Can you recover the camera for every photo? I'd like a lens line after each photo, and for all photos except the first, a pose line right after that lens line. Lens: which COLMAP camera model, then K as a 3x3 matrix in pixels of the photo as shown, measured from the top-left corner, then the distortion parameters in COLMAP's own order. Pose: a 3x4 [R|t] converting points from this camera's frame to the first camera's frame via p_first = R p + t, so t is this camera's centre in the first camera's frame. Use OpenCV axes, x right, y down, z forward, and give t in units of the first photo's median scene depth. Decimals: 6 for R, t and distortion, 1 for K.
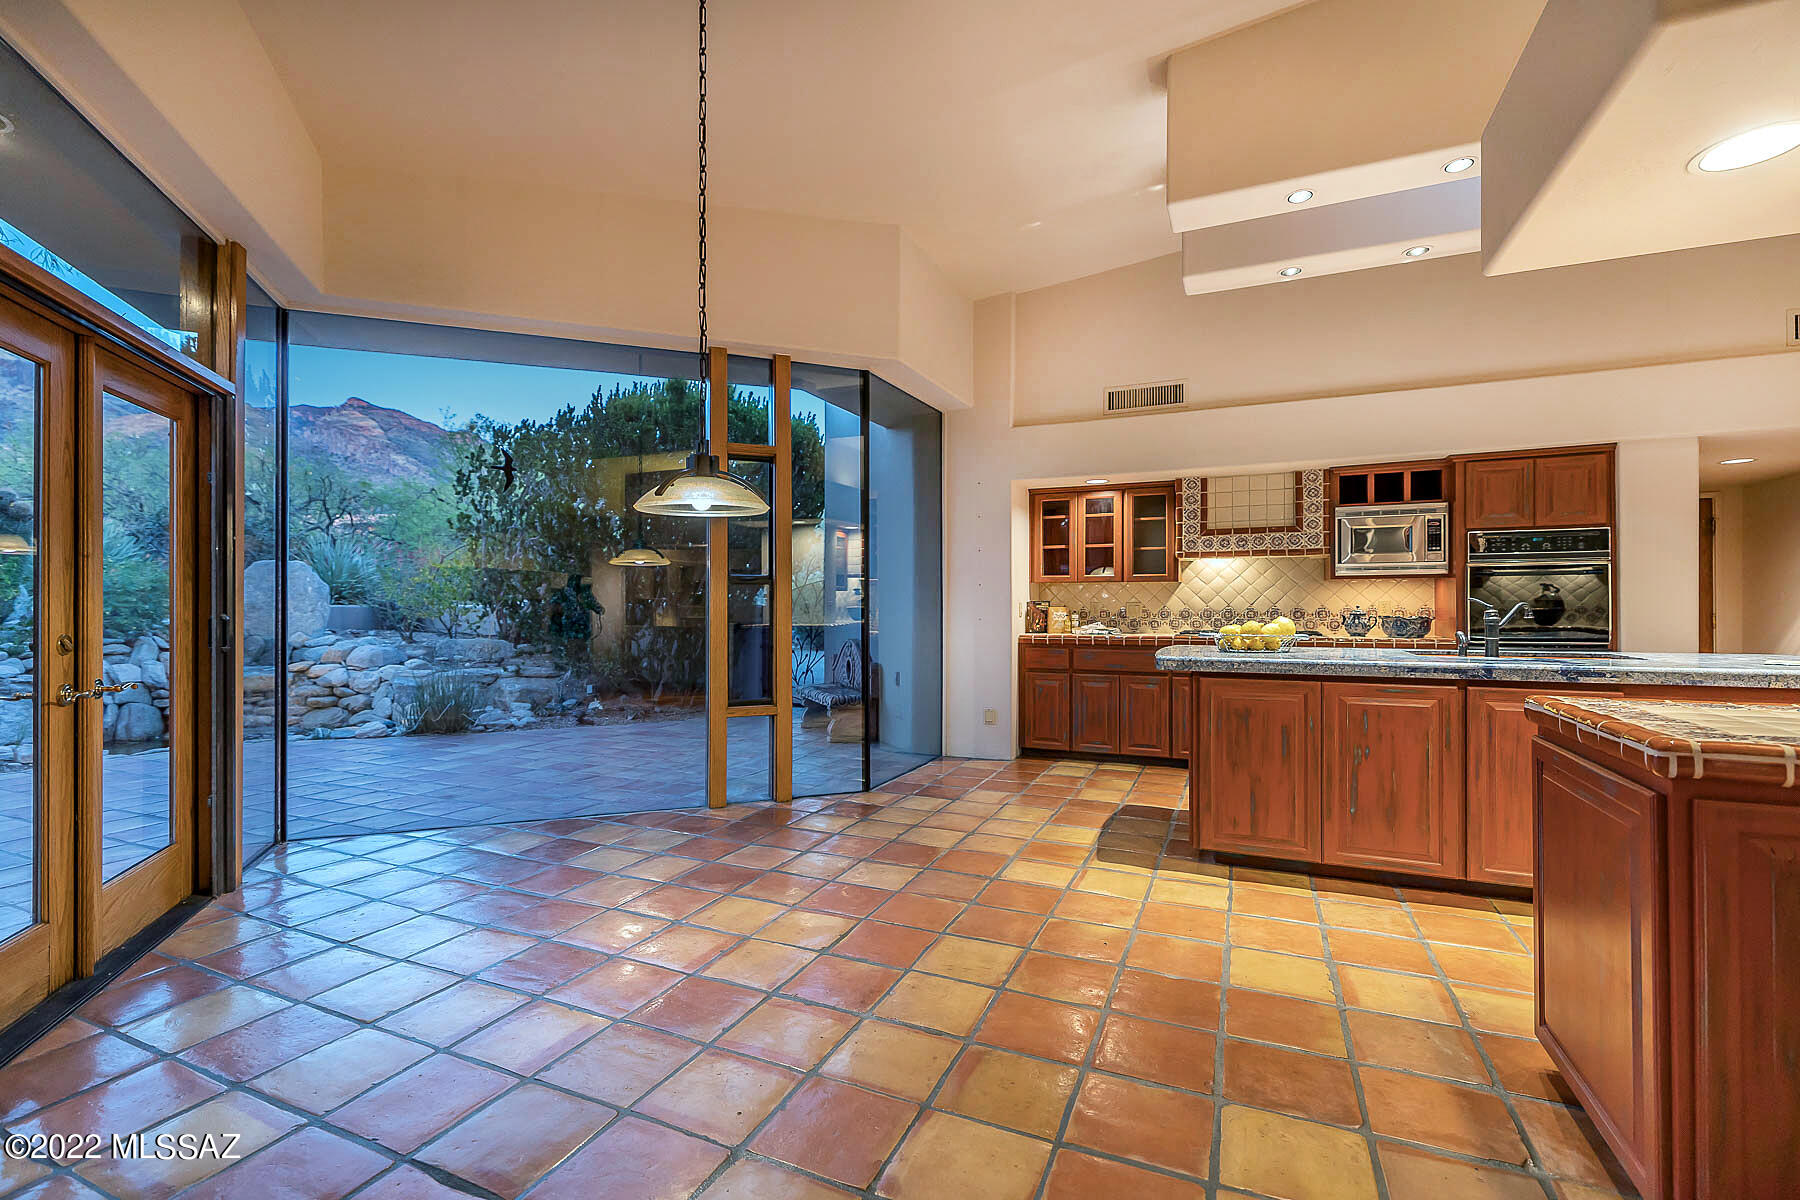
lens RADIAL K [[794.5, 0, 900.0], [0, 794.5, 600.0], [0, 0, 1]] dist [0.000518, 0.000087]
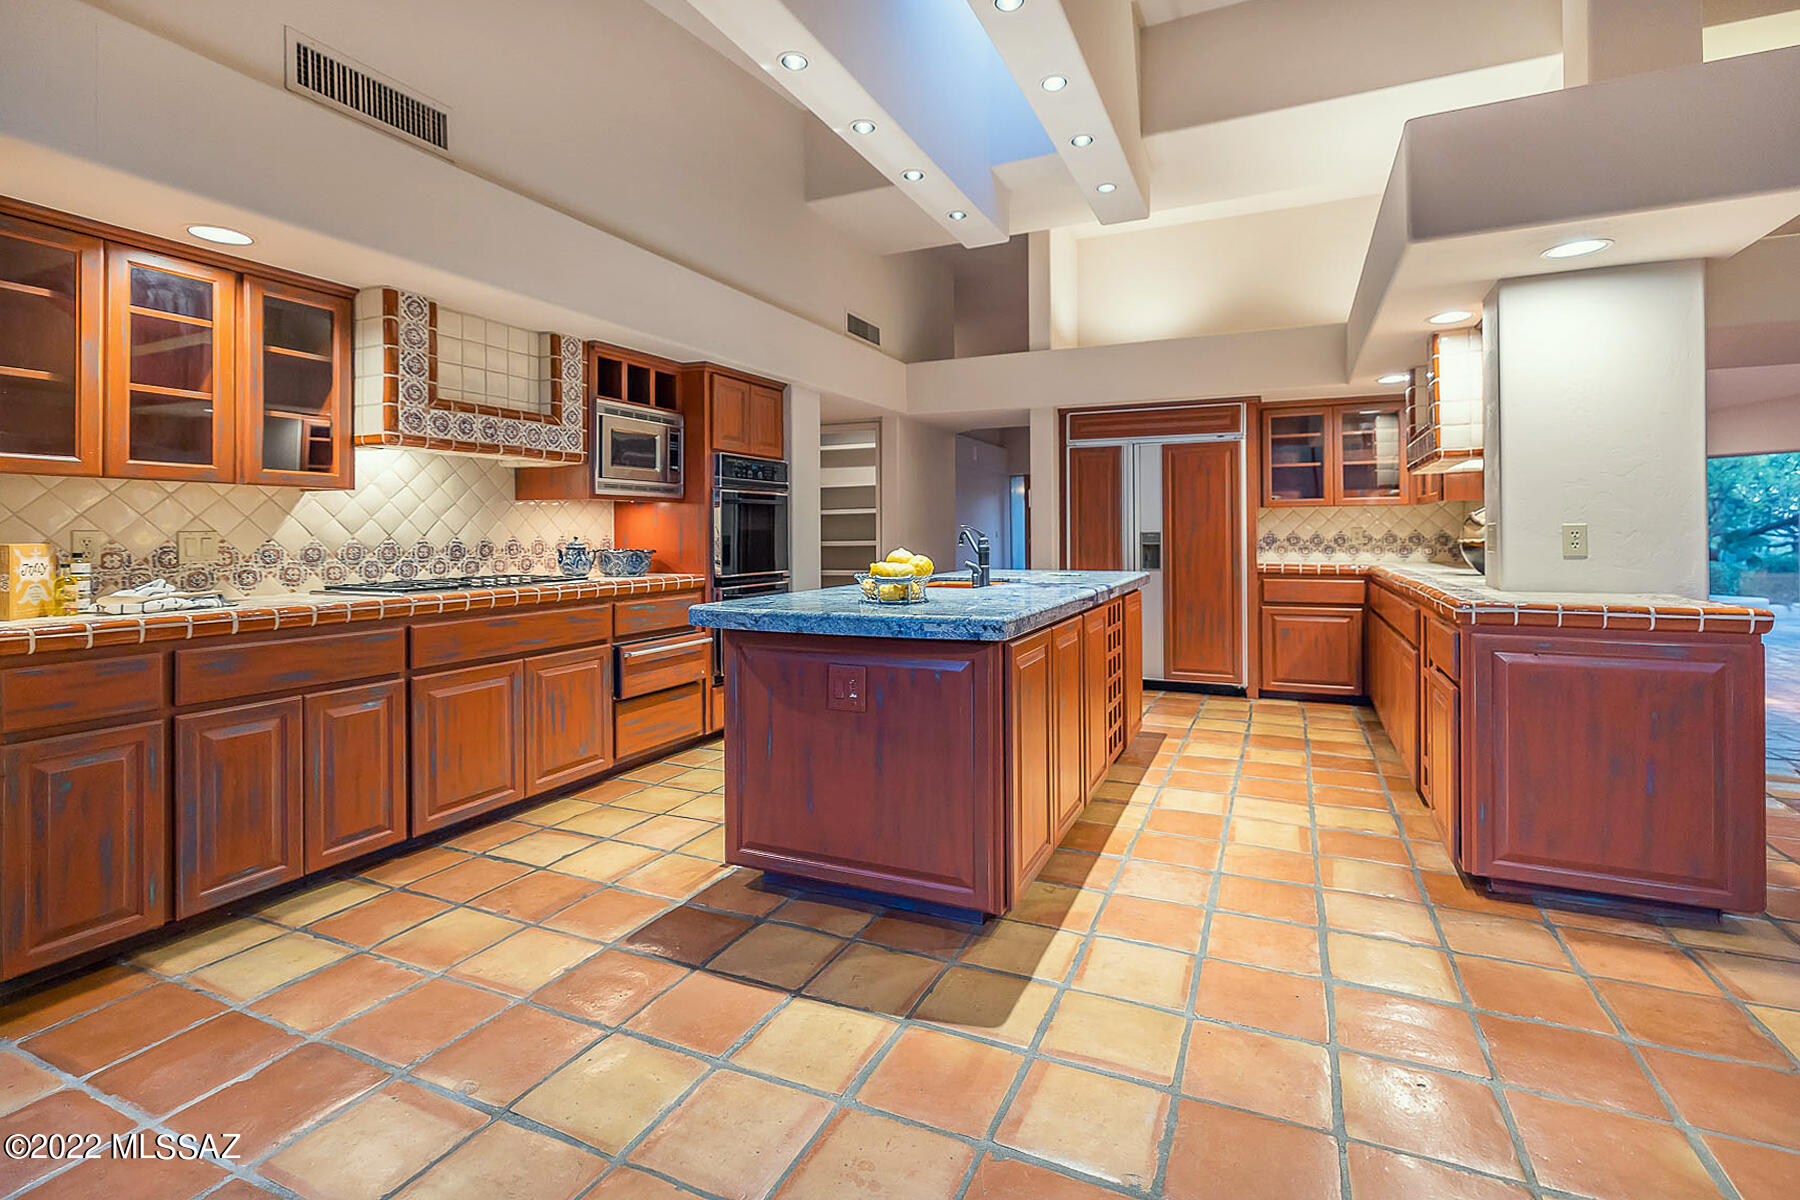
lens RADIAL K [[836.2, 0, 899.6], [0, 836.2, 530.0], [0, 0, 1]] dist [0.001512, 0.000315]
pose [[0.011679, 0.007105, 0.999907, -0.194422], [0.001479, 0.999974, -0.007123, 0.007062], [-0.999931, 0.001562, 0.011668, 0.701006]]
